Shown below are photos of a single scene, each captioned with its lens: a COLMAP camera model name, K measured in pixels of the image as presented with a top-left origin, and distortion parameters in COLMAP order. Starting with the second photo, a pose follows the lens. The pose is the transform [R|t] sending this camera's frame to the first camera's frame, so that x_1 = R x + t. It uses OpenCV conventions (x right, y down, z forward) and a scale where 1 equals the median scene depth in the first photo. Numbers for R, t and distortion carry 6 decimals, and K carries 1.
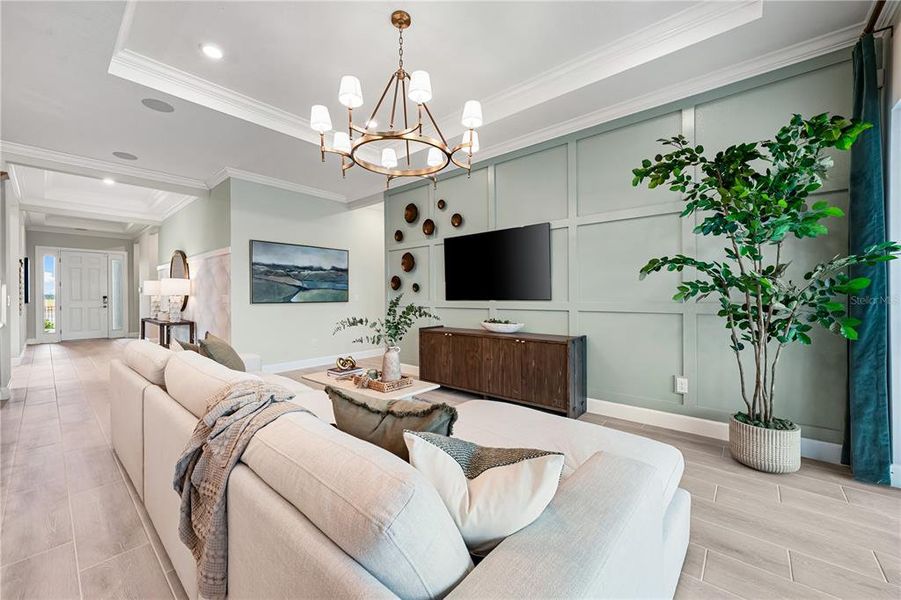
lens RADIAL K [[349.4, 0, 449.3], [0, 349.4, 295.9], [0, 0, 1]] dist [-0.001222, -0.000207]
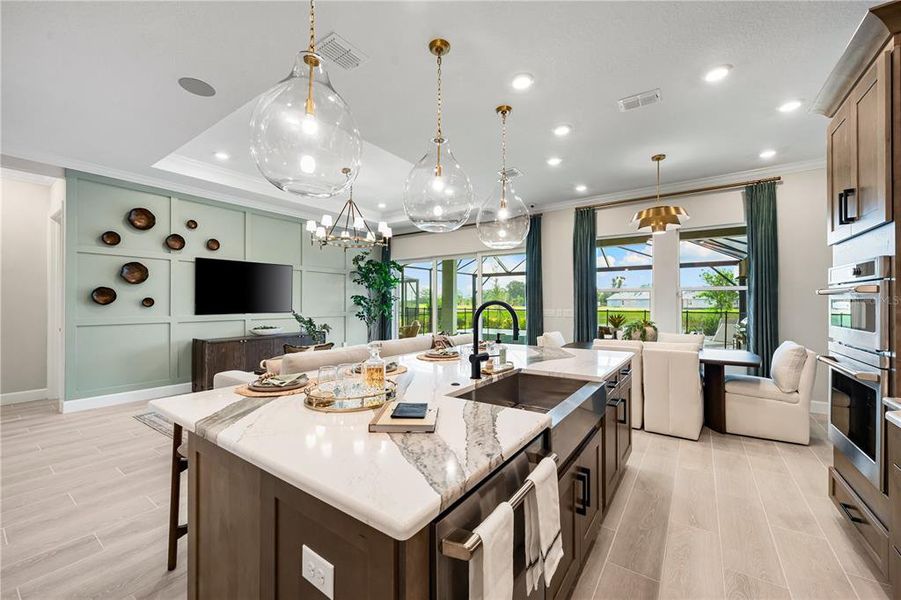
lens RADIAL K [[353.8, 0, 449.3], [0, 353.8, 301.0], [0, 0, 1]] dist [-0.001736, -0.000050]
pose [[-0.097054, 0.008908, 0.995239, -1.441159], [-0.000156, 0.999960, -0.008966, -0.025019], [-0.995279, -0.001026, -0.097049, 0.406646]]
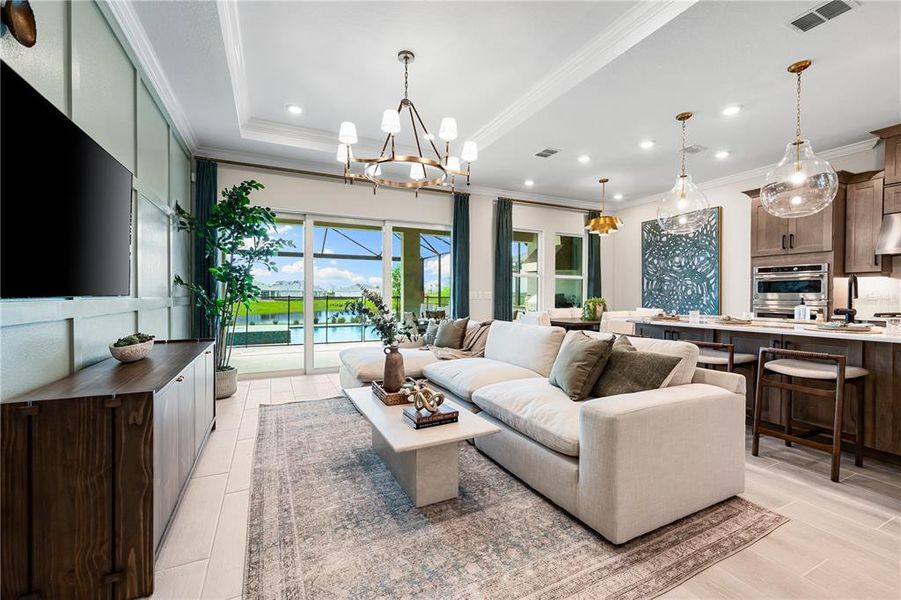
lens RADIAL K [[374.5, 0, 449.8], [0, 374.5, 299.8], [0, 0, 1]] dist [-0.000588, -0.000088]
pose [[-0.915498, -0.001908, 0.402318, -0.507282], [0.002680, 0.999938, 0.010840, 0.014013], [-0.402314, 0.011002, -0.915436, 1.363468]]
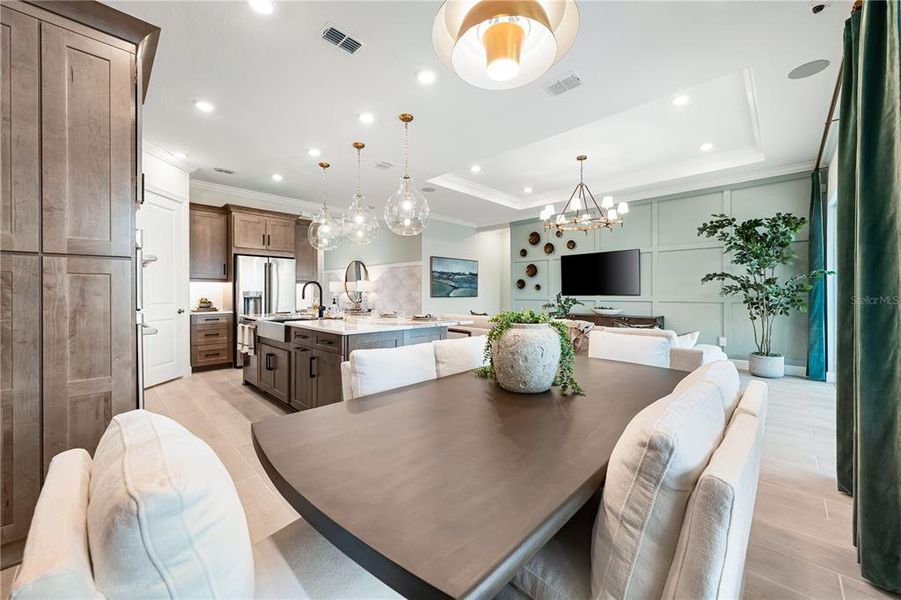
lens RADIAL K [[342.2, 0, 452.6], [0, 342.2, 293.1], [0, 0, 1]] dist [-0.003250, -0.000237]
pose [[0.998112, 0.002915, -0.061349, -0.496797], [-0.002887, 0.999996, 0.000554, 0.003486], [0.061350, -0.000376, 0.998116, -0.679526]]
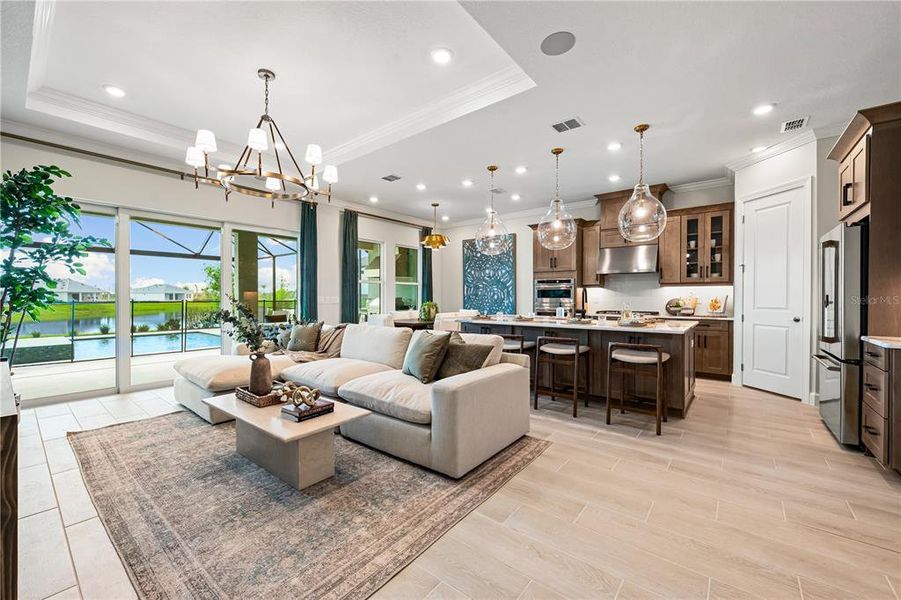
lens RADIAL K [[358.8, 0, 449.4], [0, 358.8, 300.2], [0, 0, 1]] dist [-0.002123, -0.000168]
pose [[-0.999517, 0.004438, -0.030757, -0.480286], [0.004173, 0.999954, 0.008647, 0.001169], [0.030794, 0.008515, -0.999489, 1.482907]]
